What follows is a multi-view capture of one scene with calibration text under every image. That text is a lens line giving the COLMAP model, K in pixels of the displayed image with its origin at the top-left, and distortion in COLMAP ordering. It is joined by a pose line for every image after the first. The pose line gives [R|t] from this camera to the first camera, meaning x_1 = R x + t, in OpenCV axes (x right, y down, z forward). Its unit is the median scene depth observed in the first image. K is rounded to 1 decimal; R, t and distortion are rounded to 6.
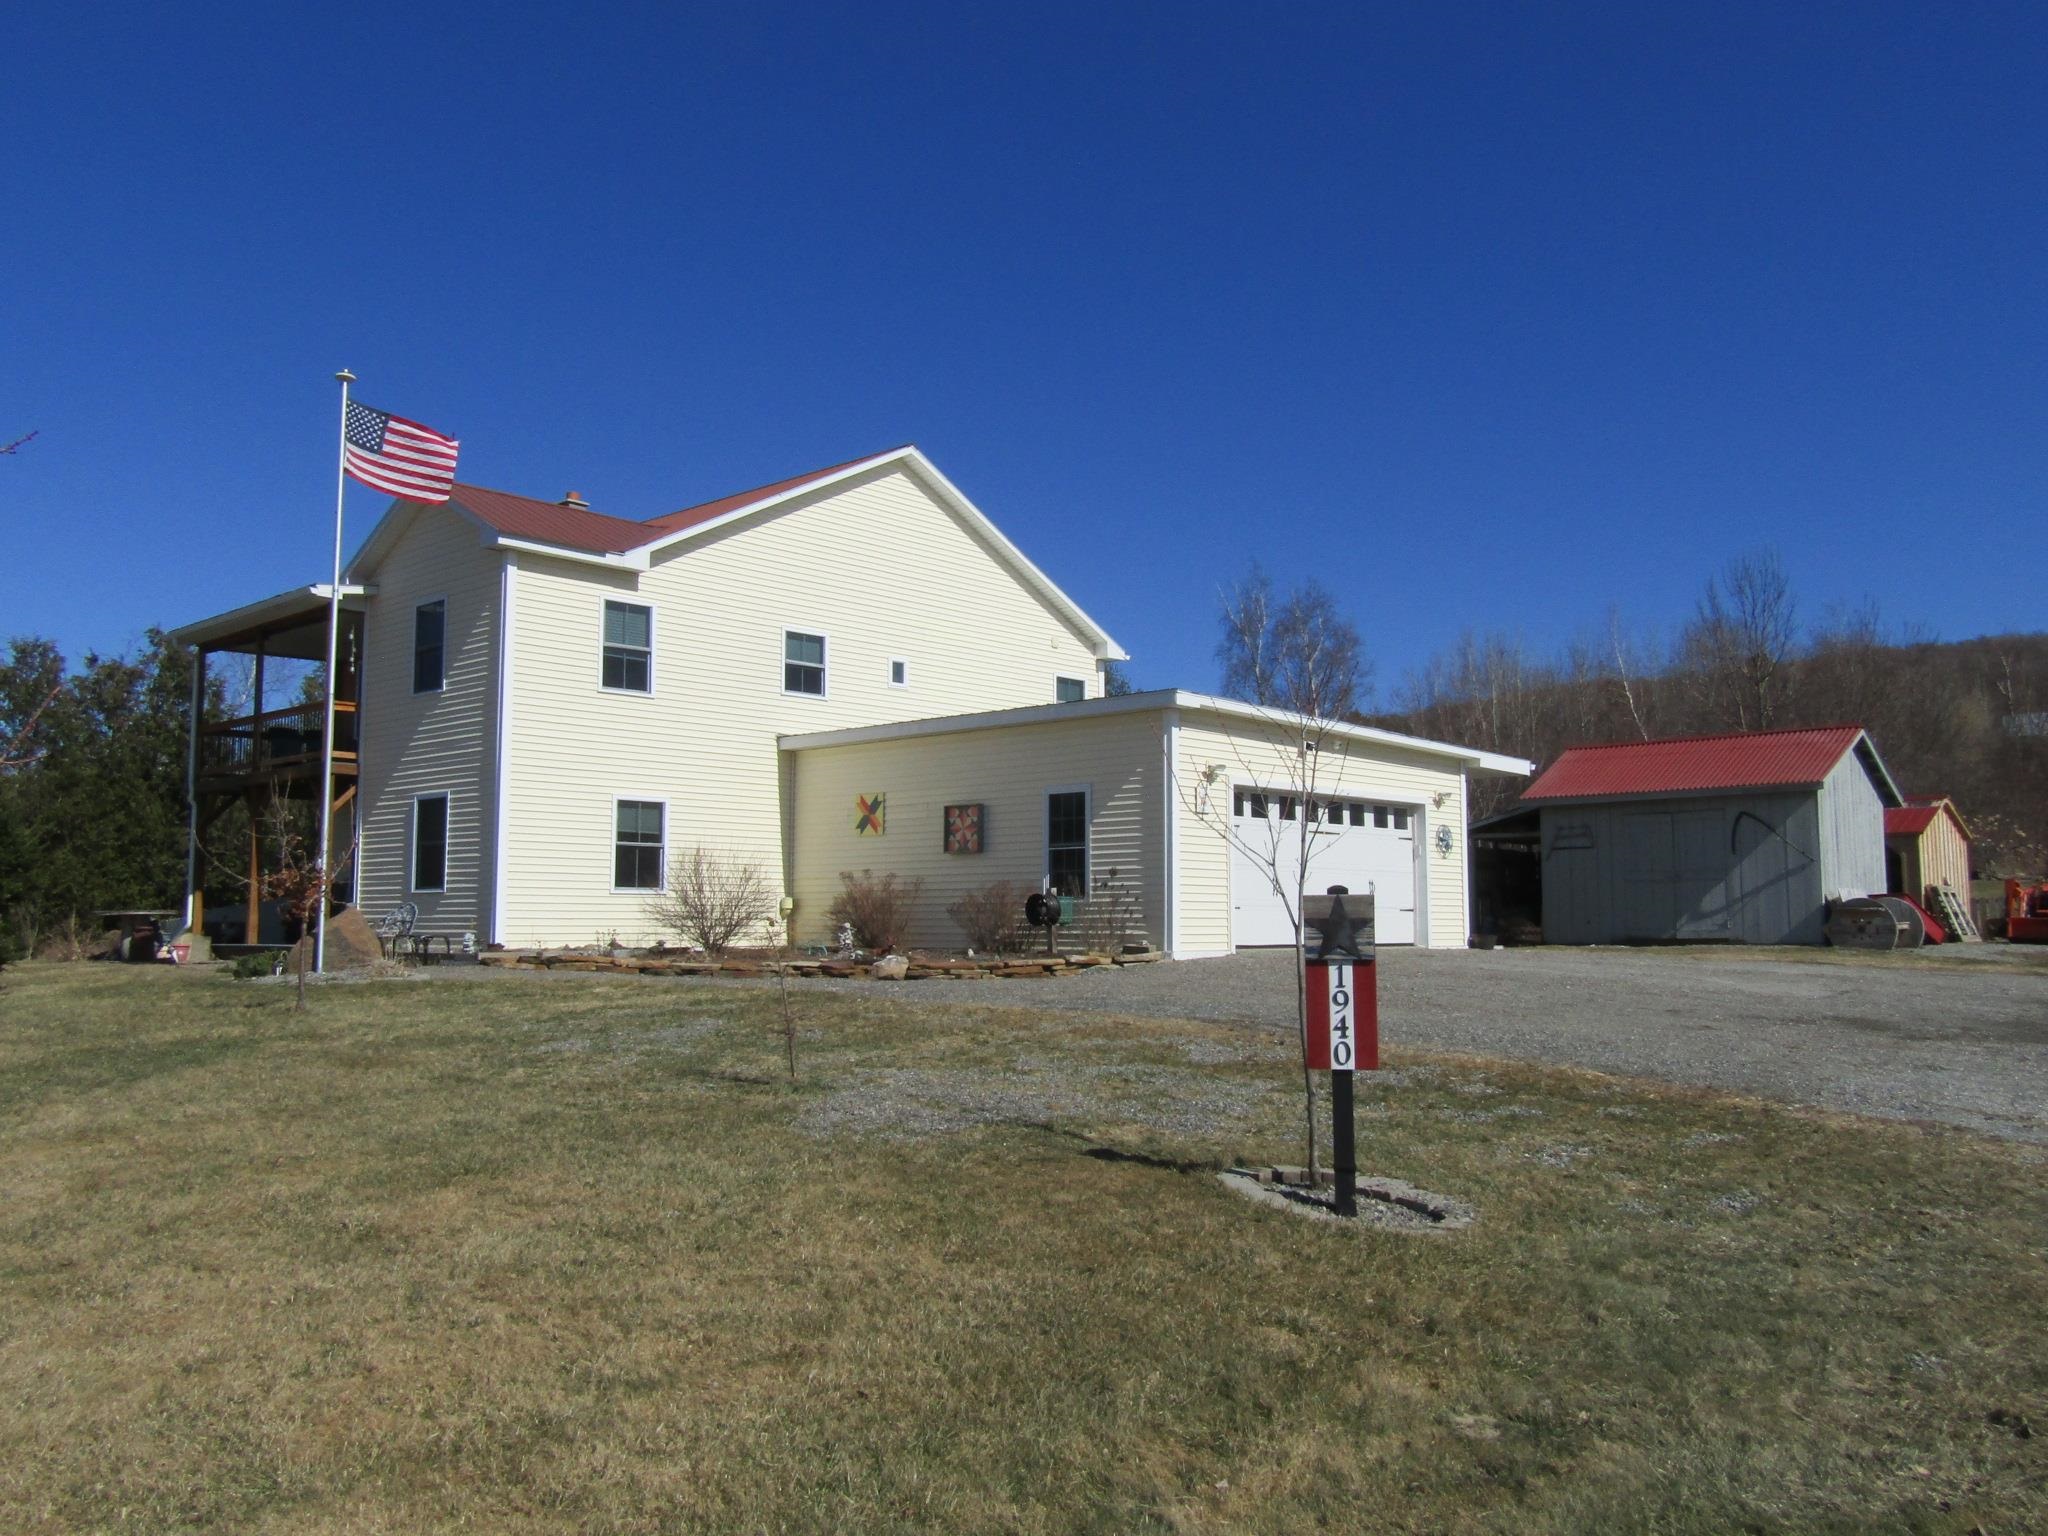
lens RADIAL K [[1653.4, 0, 1024.0], [0, 1653.4, 768.0], [0, 0, 1]] dist [0.003679, 0.000988]
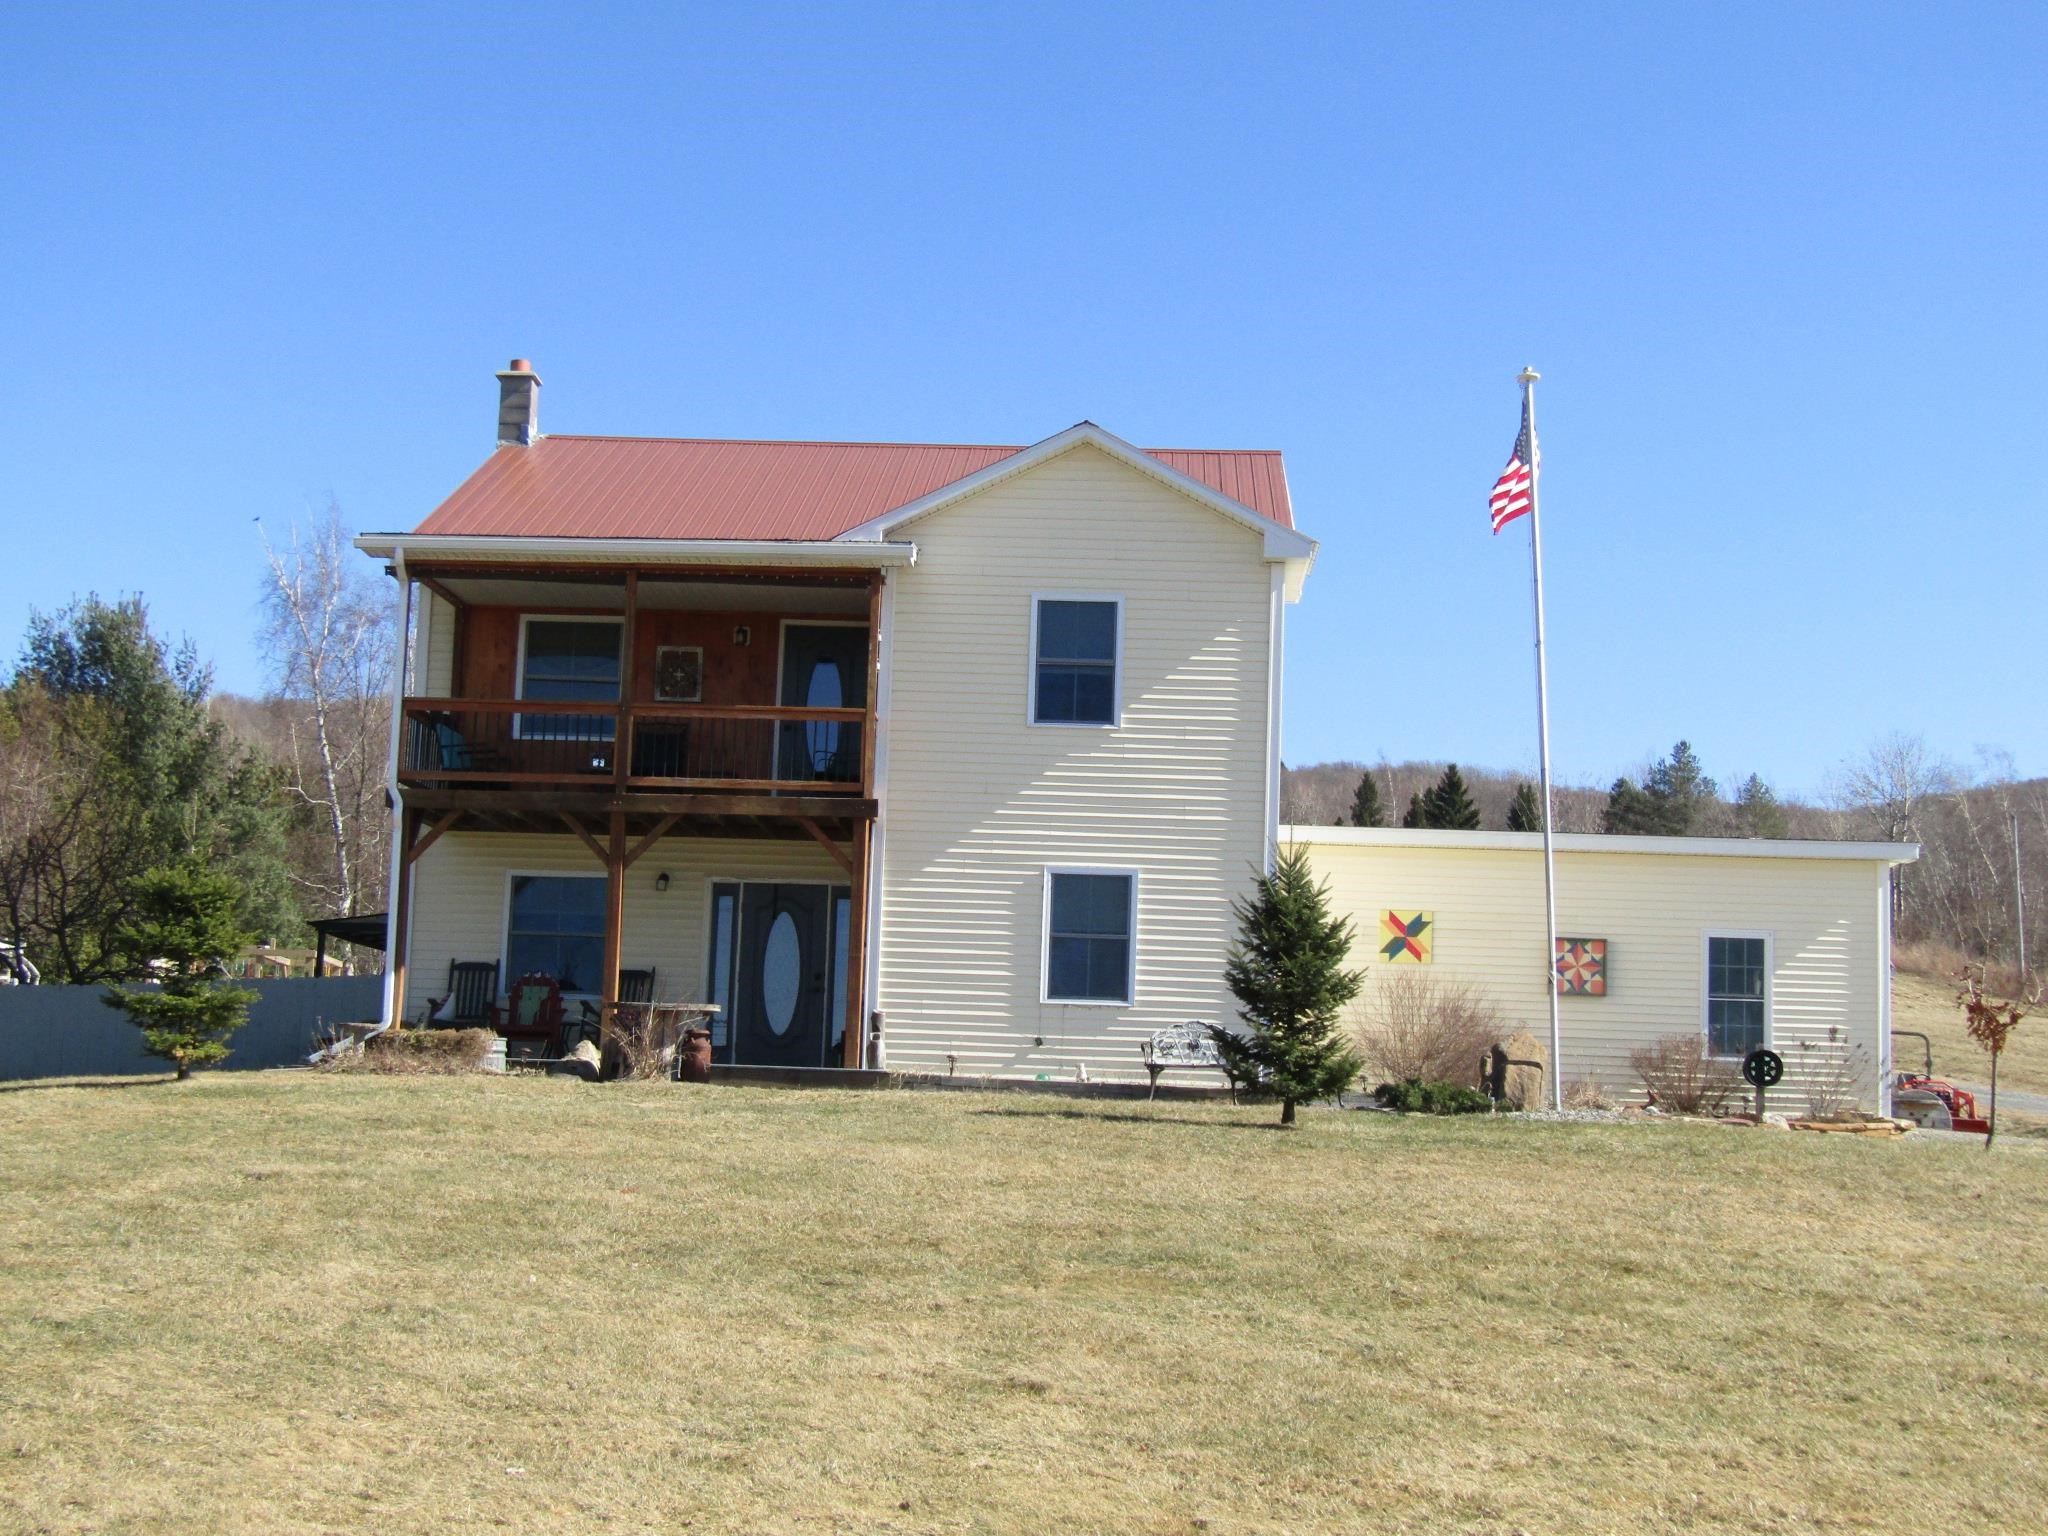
lens RADIAL K [[2755.6, 0, 1024.0], [0, 2755.6, 768.0], [0, 0, 1]] dist [0.017034, 0.018449]
pose [[0.761191, 0.113421, 0.638533, -1.083797], [-0.097097, 0.993422, -0.060711, 0.045530], [-0.641218, -0.015788, 0.767196, 0.090905]]
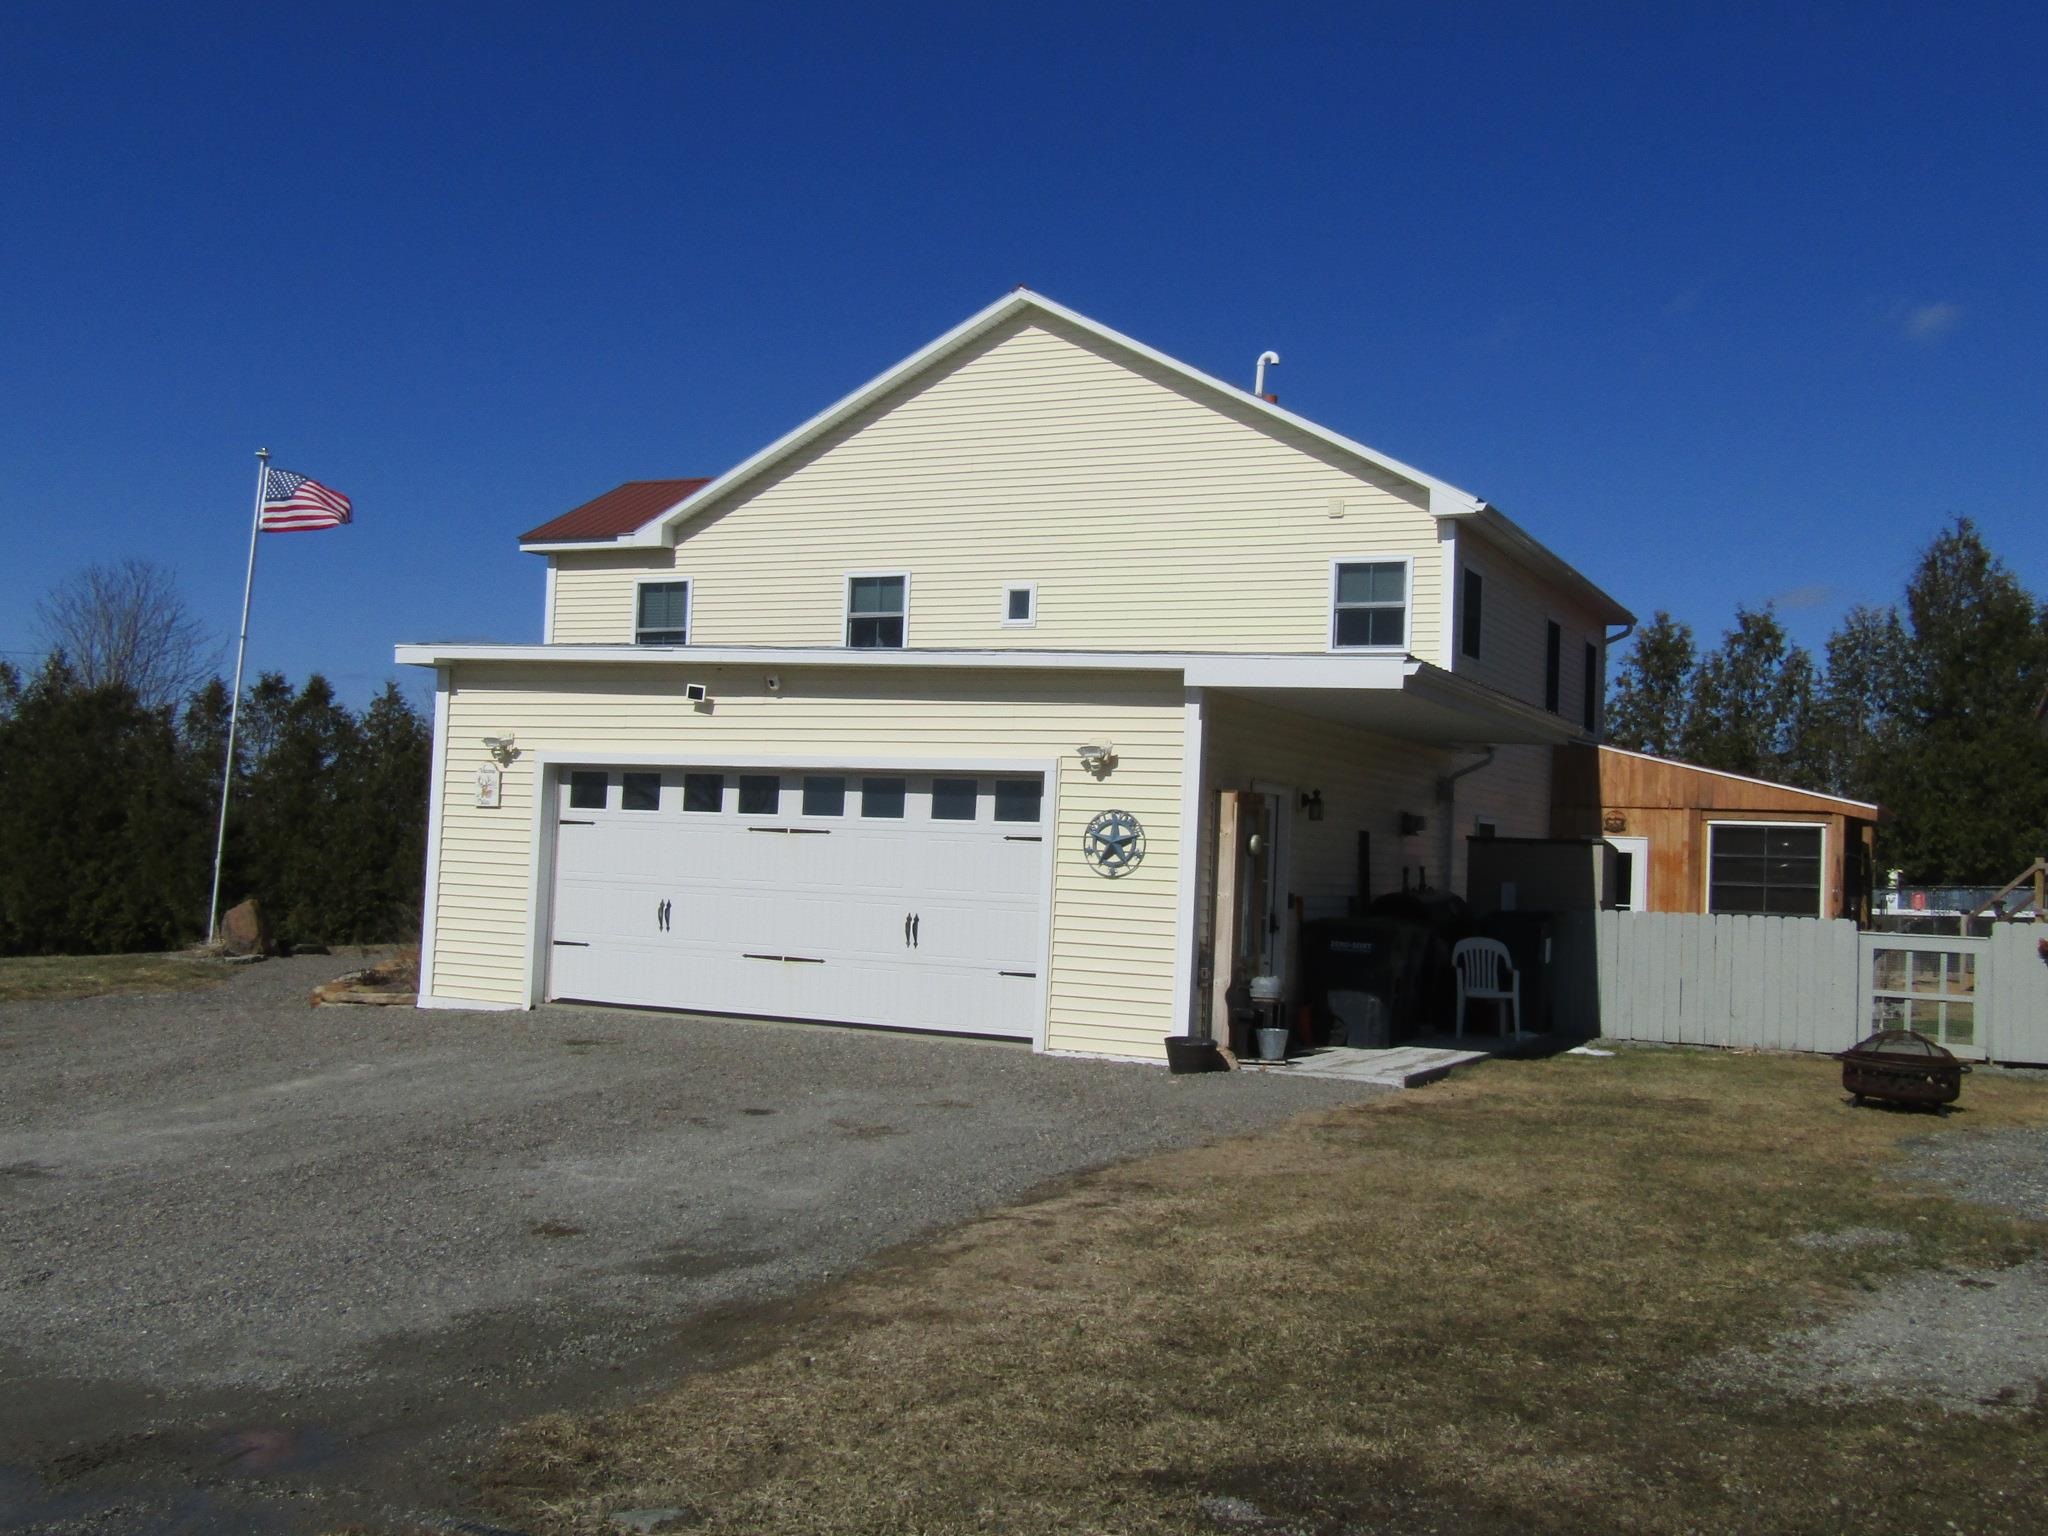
lens RADIAL K [[1996.4, 0, 1024.0], [0, 1996.4, 768.0], [0, 0, 1]] dist [0.006102, 0.007089]
pose [[0.288743, -0.029545, -0.956951, 0.846477], [0.053447, 0.998462, -0.014700, 0.029986], [0.955914, -0.046902, 0.289878, 0.826411]]
